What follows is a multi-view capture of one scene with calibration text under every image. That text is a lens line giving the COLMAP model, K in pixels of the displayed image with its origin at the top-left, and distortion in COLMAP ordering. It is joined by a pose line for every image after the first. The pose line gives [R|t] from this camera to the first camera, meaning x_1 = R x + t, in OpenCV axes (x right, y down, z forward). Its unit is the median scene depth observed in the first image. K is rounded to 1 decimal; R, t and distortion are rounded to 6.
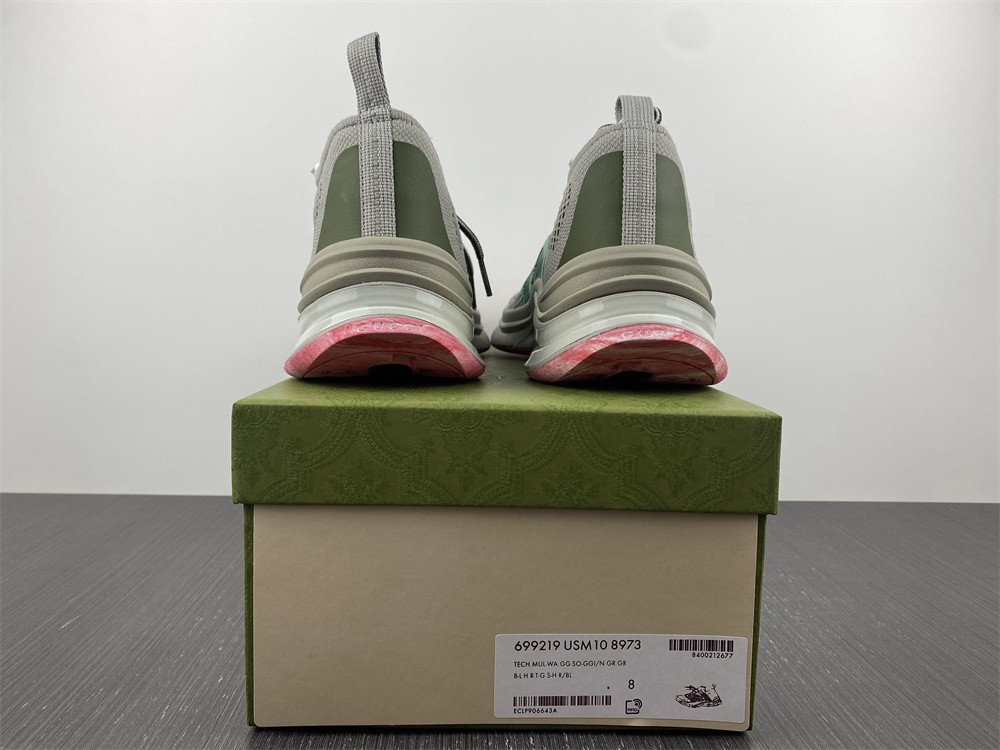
lens RADIAL K [[772.6, 0, 494.4], [0, 772.6, 370.2], [0, 0, 1]] dist [0.012033, -0.016335]
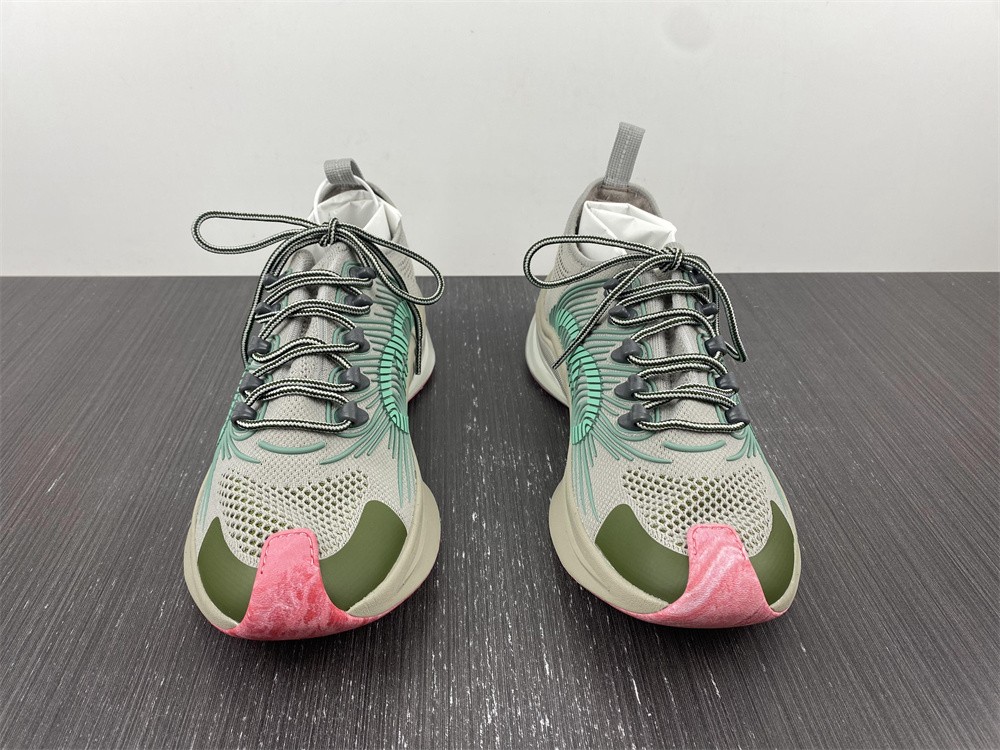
lens RADIAL K [[772.6, 0, 494.7], [0, 772.6, 380.6], [0, 0, 1]] dist [0.012033, -0.016335]
pose [[0.999905, -0.010722, 0.008678, 0.017635], [0.005769, 0.896498, 0.443010, -0.257525], [-0.012530, -0.442918, 0.896475, 0.160852]]
